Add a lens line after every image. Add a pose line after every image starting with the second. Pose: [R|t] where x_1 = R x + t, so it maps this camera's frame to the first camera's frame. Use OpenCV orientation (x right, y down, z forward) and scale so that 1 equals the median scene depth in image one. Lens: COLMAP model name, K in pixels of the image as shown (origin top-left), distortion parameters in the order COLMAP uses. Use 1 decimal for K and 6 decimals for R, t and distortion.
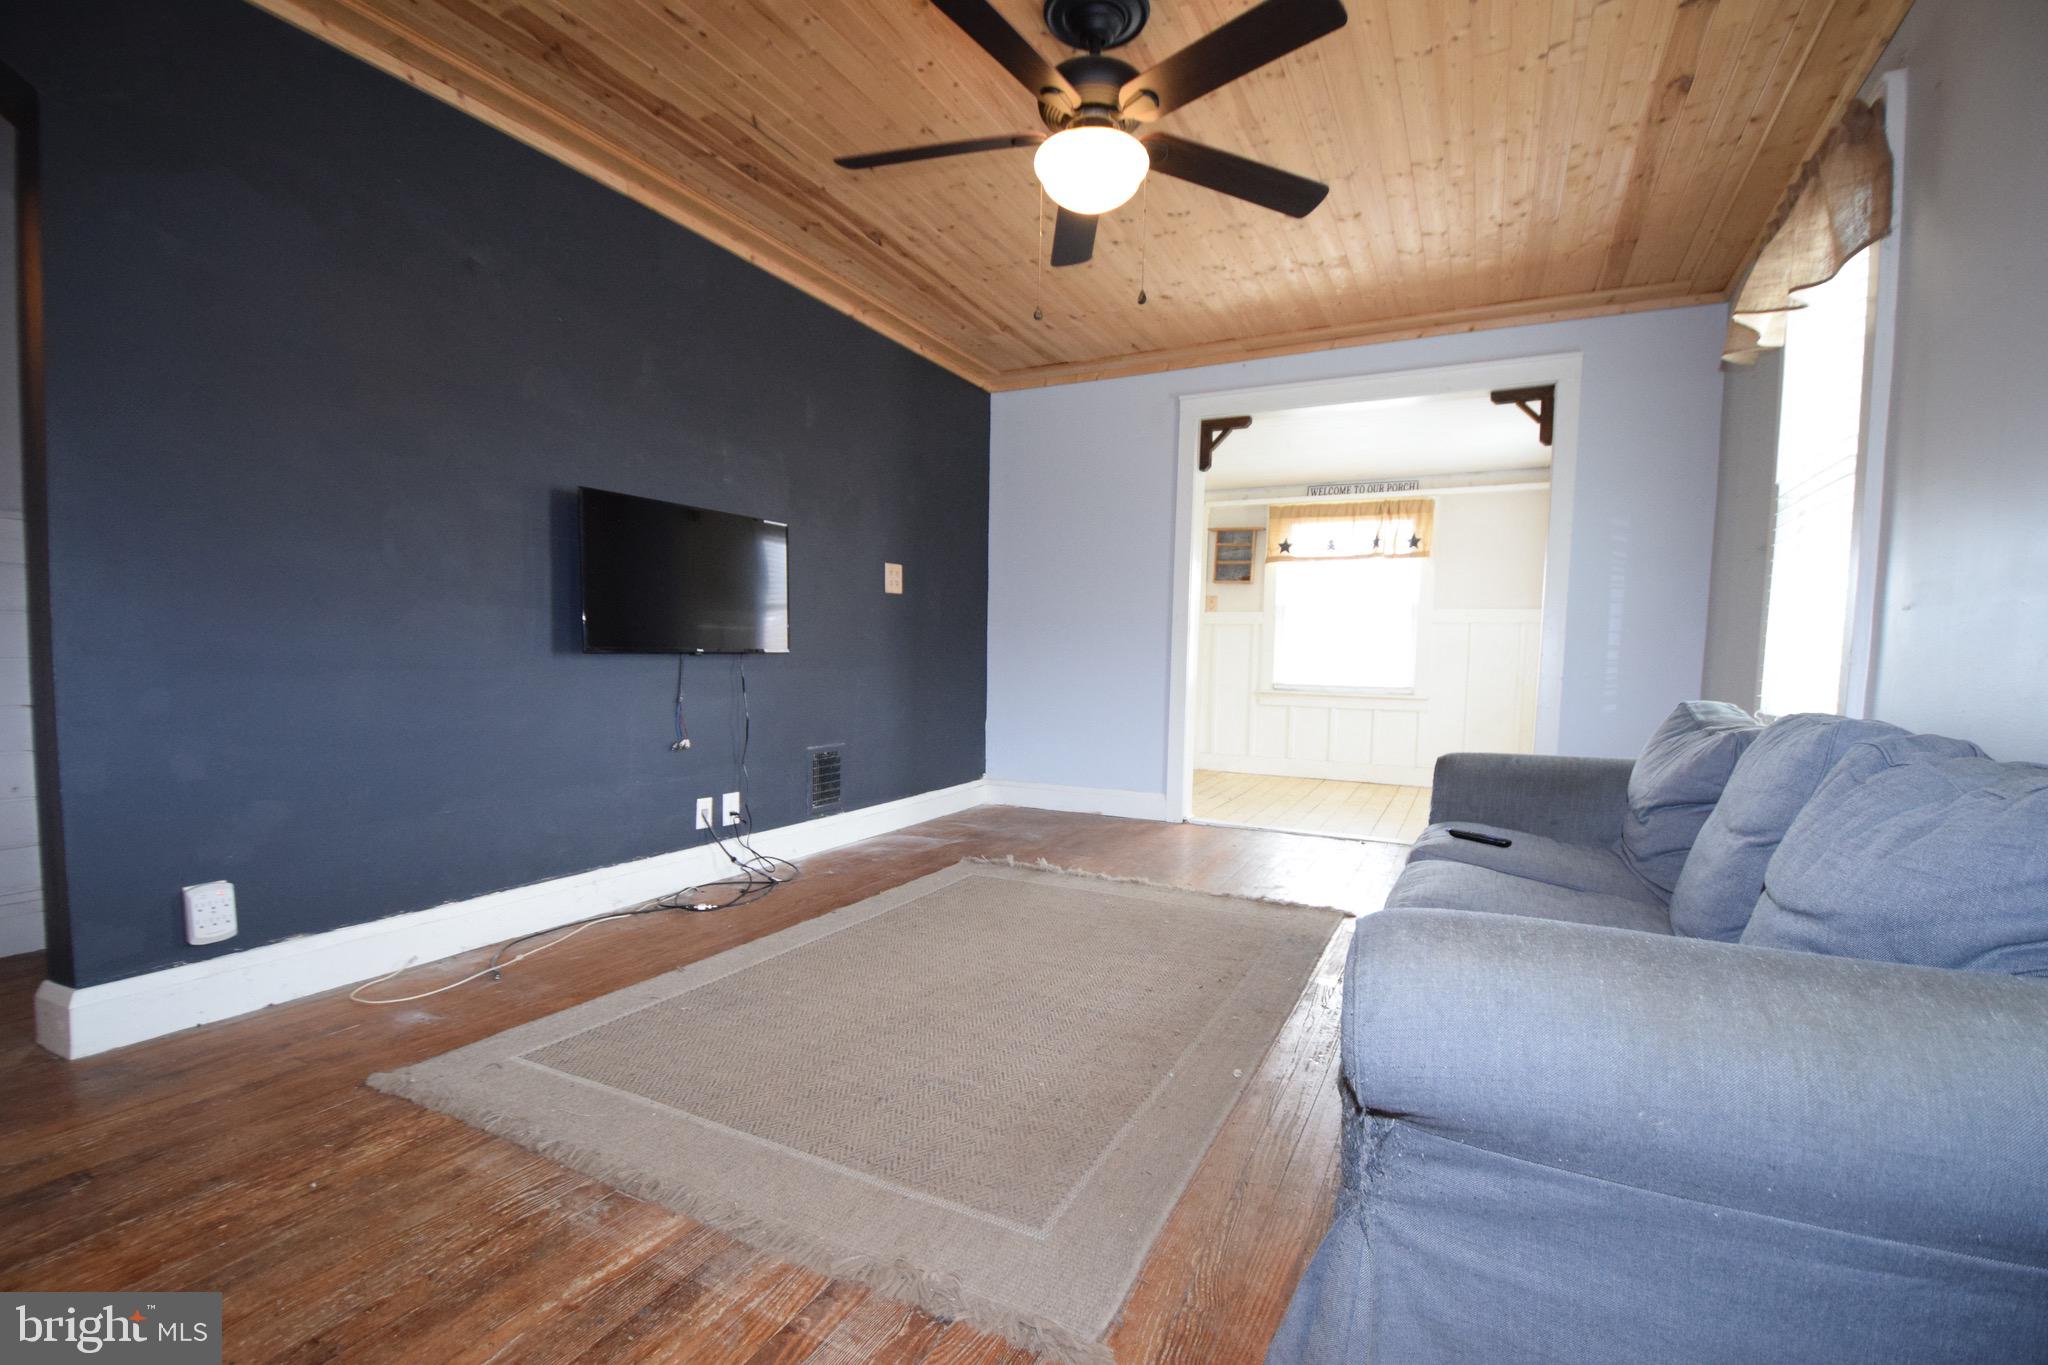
lens RADIAL K [[886.5, 0, 1038.5], [0, 886.5, 712.1], [0, 0, 1]] dist [0.014469, -0.021239]
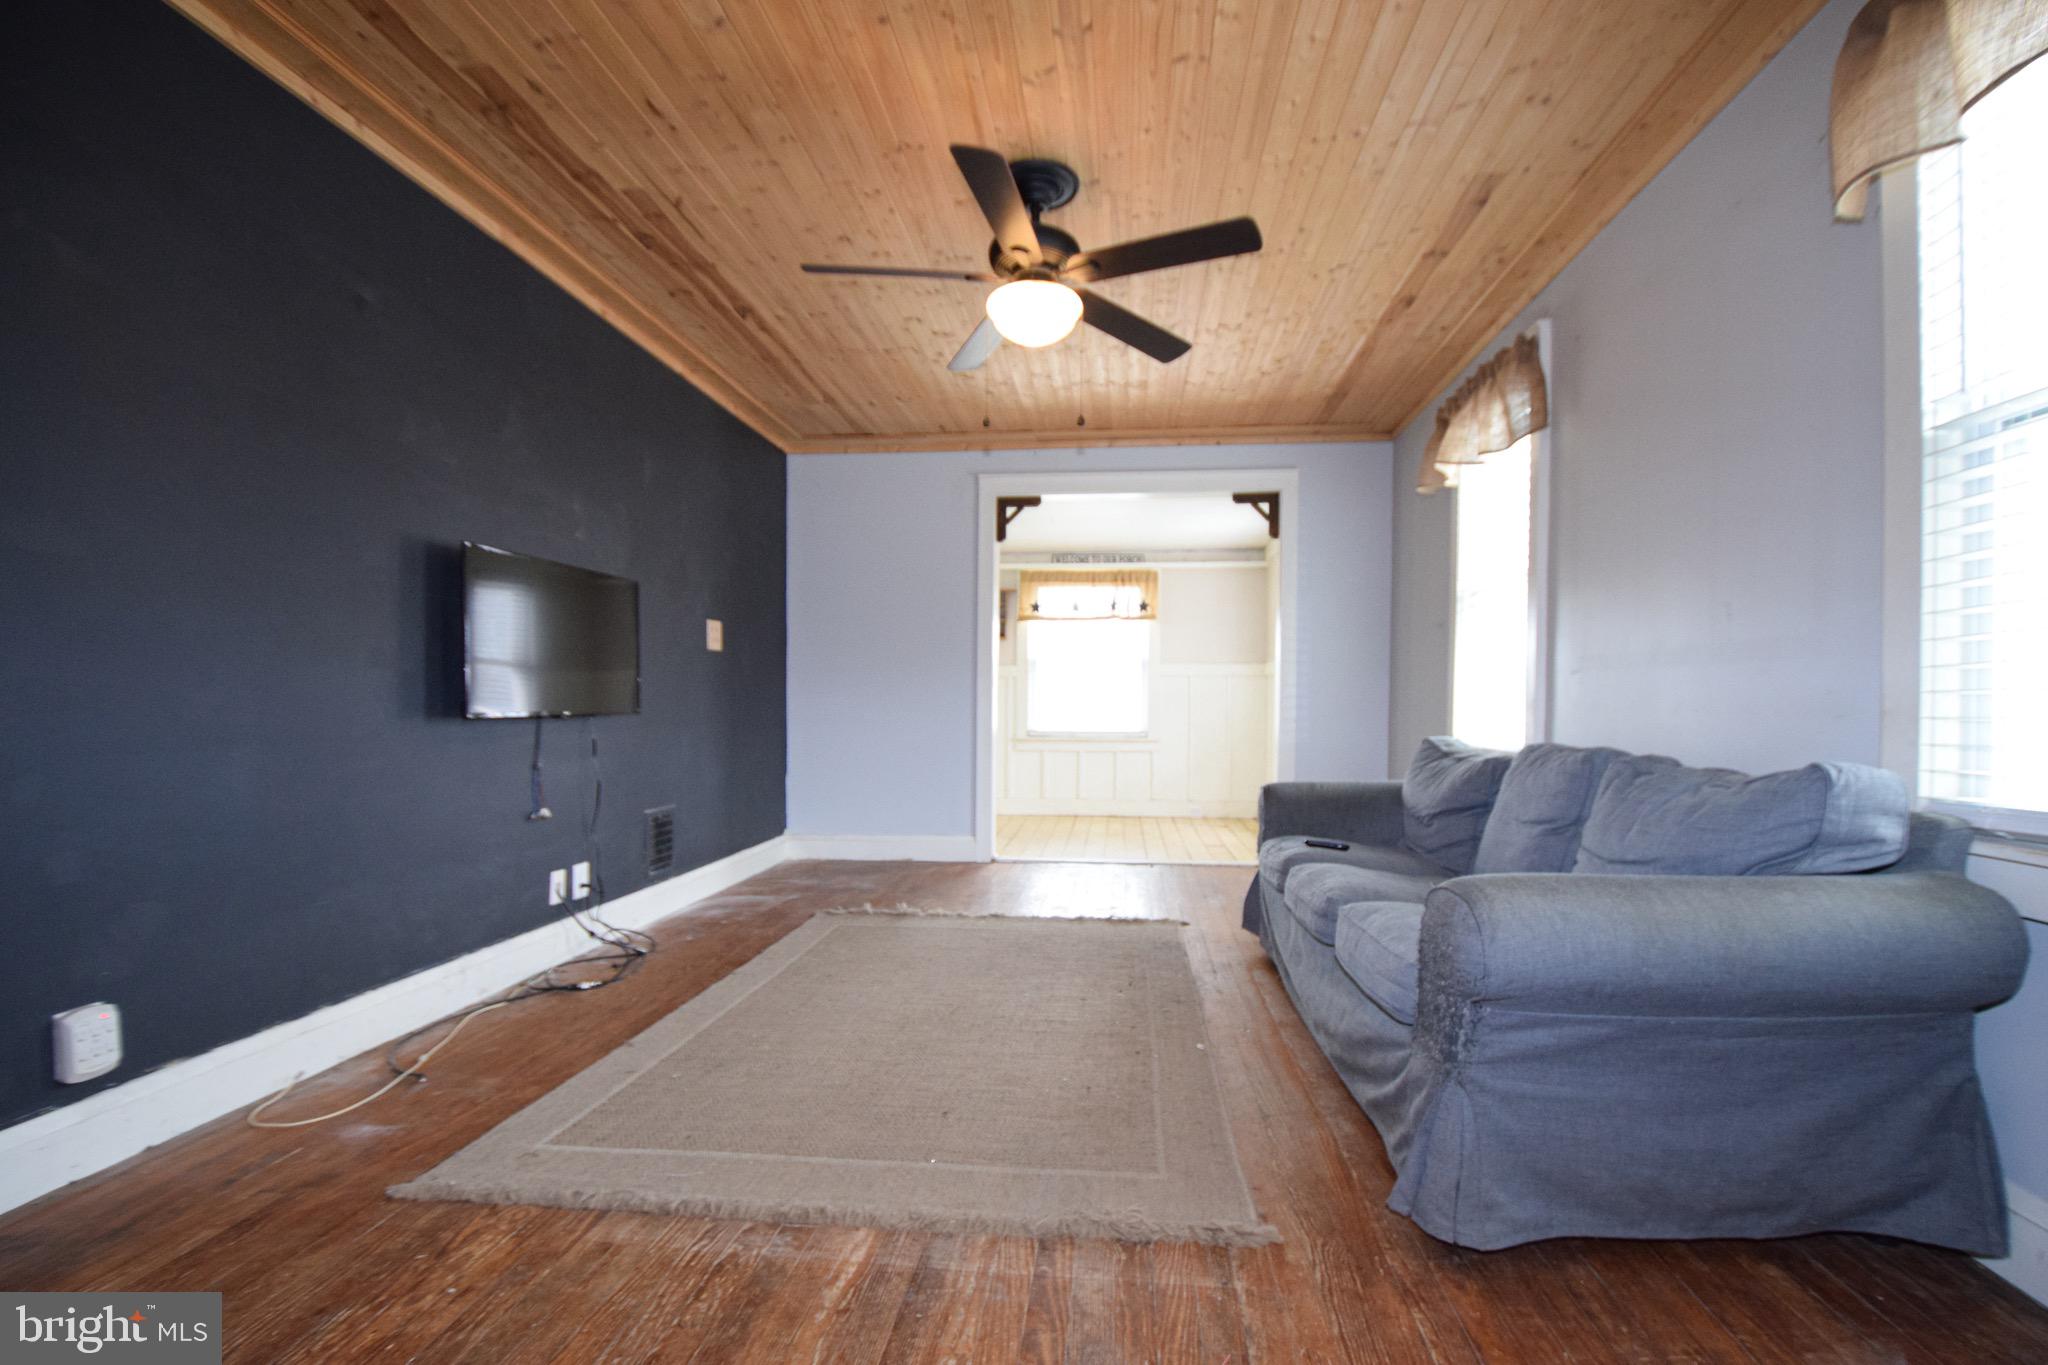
lens RADIAL K [[886.5, 0, 1038.5], [0, 886.5, 712.1], [0, 0, 1]] dist [0.014469, -0.021239]
pose [[0.935002, -0.018281, 0.354172, -0.255042], [0.037353, 0.998192, -0.047088, -0.007268], [-0.352671, 0.057257, 0.933994, -0.066283]]
